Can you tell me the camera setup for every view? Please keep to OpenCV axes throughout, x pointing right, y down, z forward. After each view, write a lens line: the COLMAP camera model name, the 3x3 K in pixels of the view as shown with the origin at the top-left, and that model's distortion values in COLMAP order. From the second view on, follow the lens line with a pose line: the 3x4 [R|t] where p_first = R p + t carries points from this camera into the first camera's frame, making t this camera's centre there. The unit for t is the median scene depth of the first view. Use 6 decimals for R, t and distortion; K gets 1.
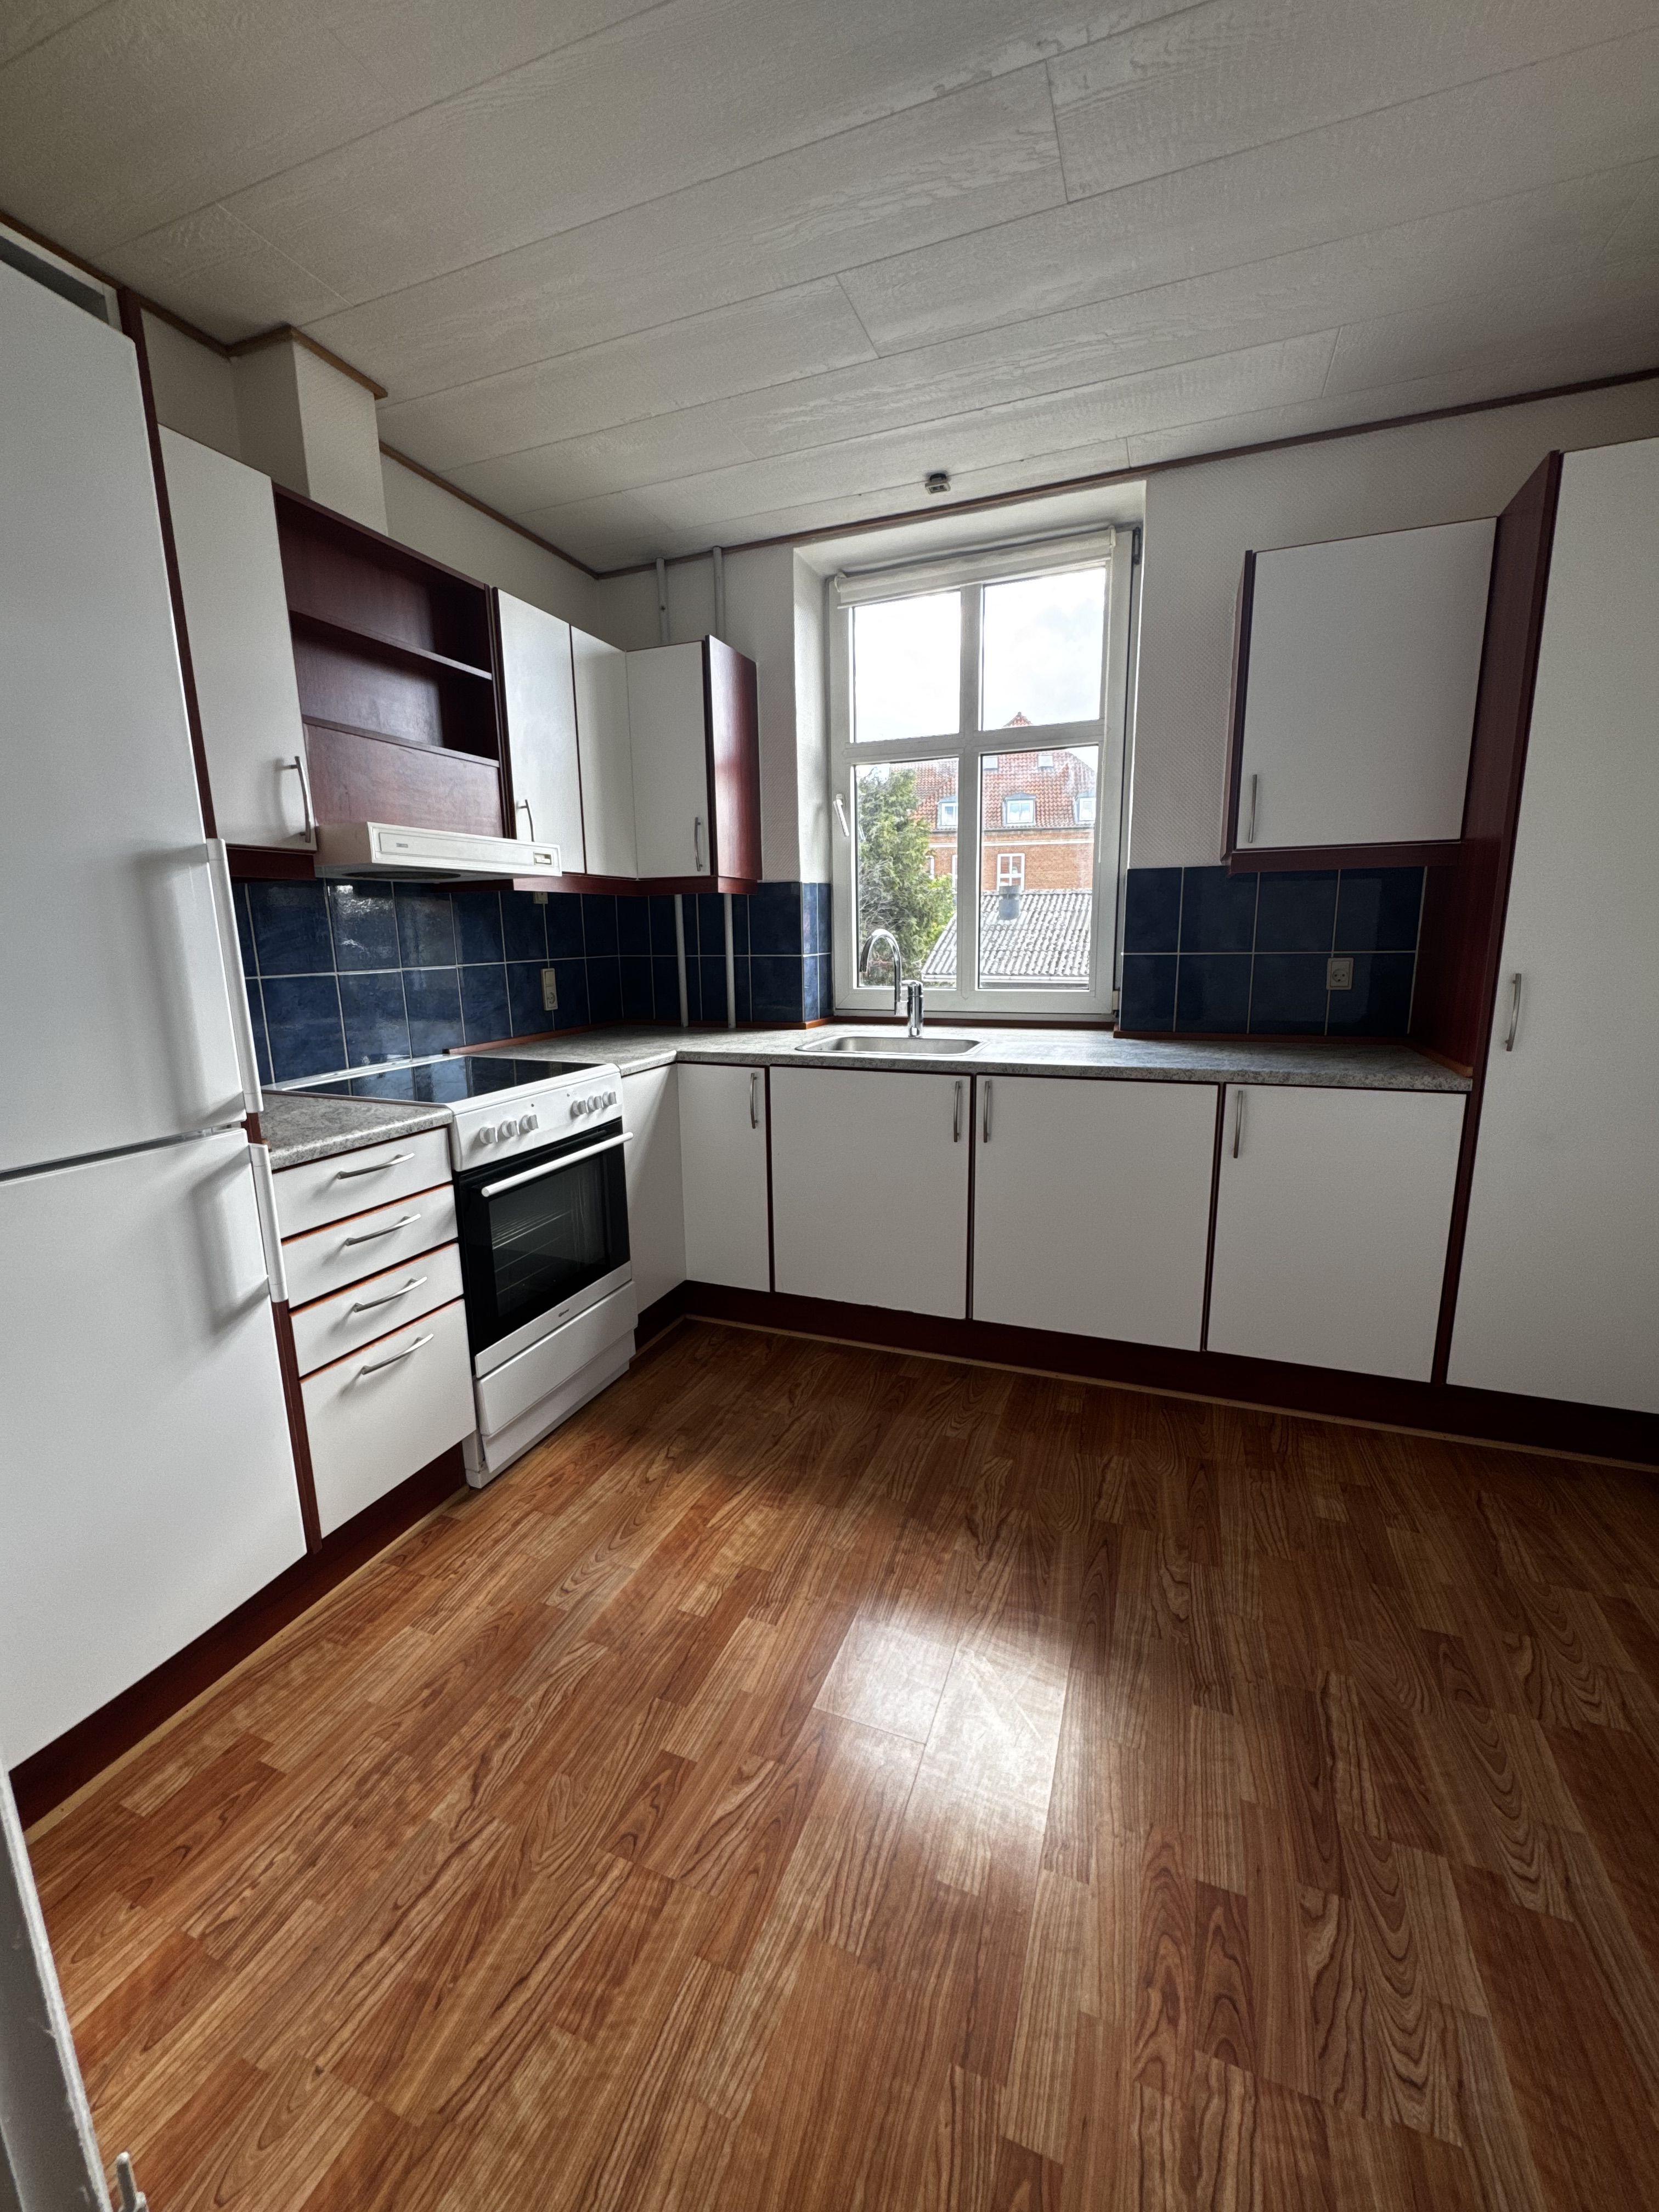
lens RADIAL K [[876.4, 0, 829.5], [0, 876.4, 1106.0], [0, 0, 1]] dist [-0.000258, 0.000566]
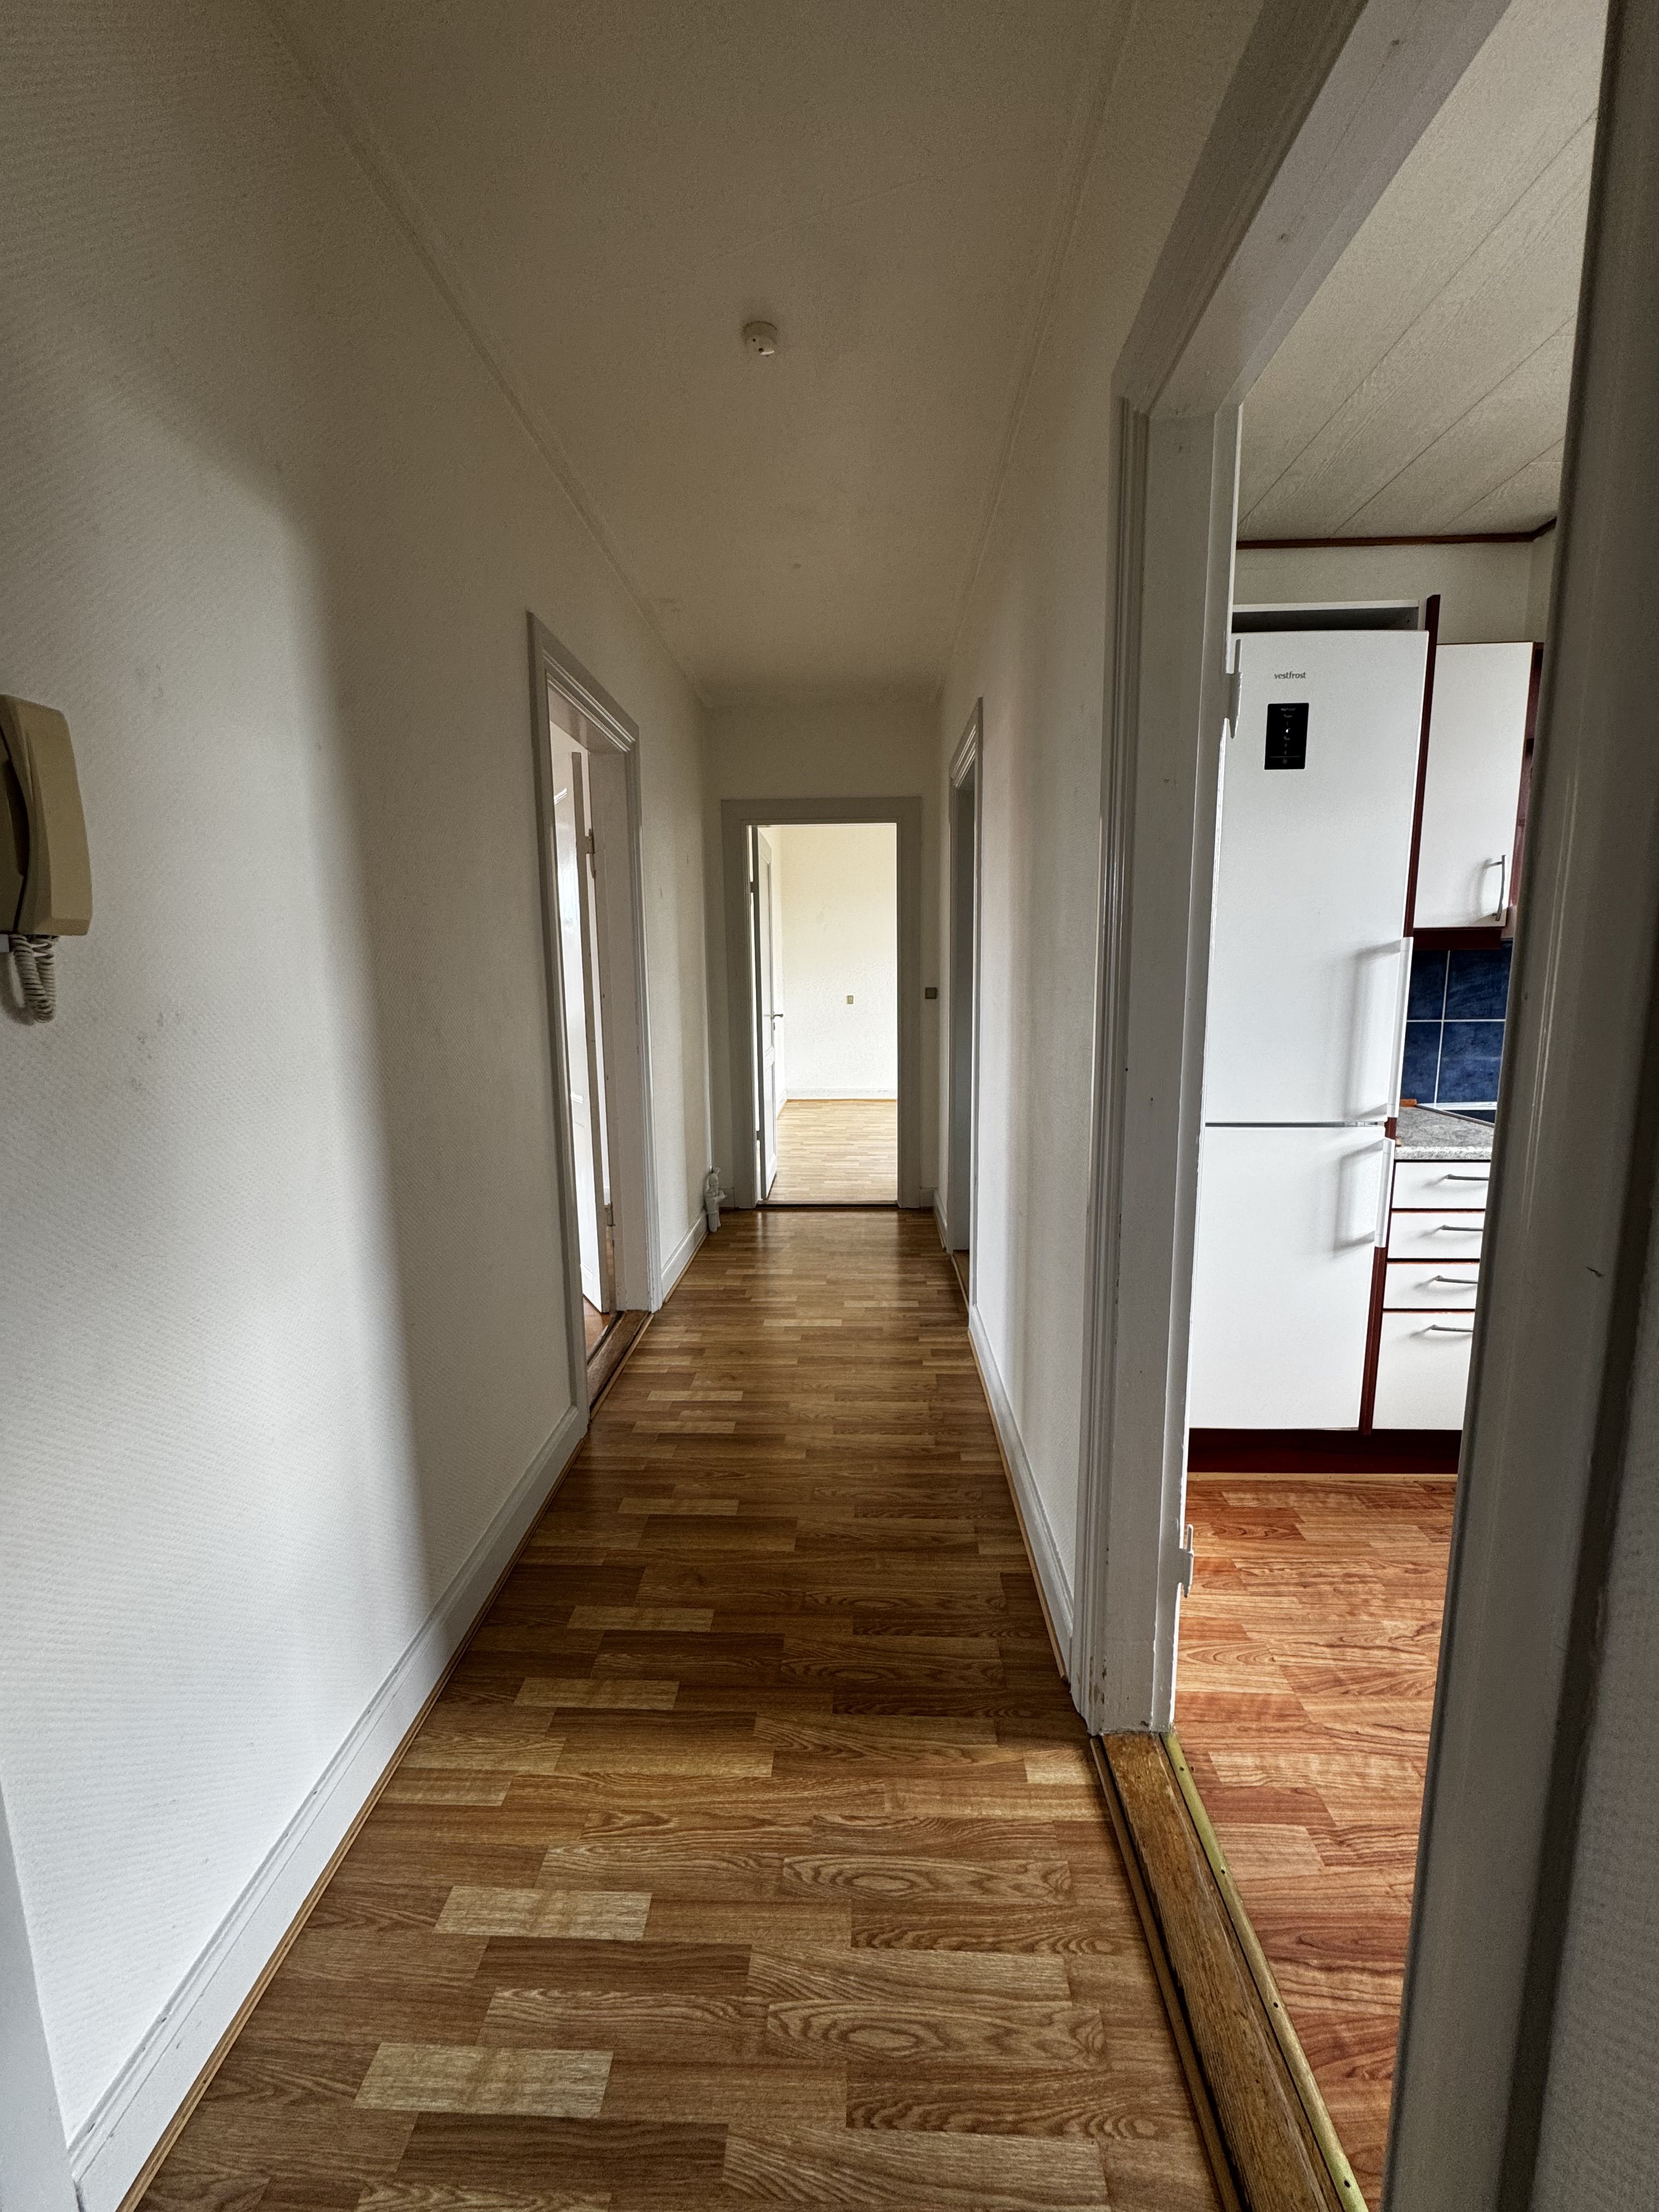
lens RADIAL K [[876.4, 0, 829.5], [0, 876.4, 1106.0], [0, 0, 1]] dist [-0.000258, 0.000566]
pose [[0.324020, 0.155068, -0.933255, 0.406640], [-0.175607, 0.979190, 0.101731, 0.004883], [0.929609, 0.130923, 0.344508, -0.388458]]
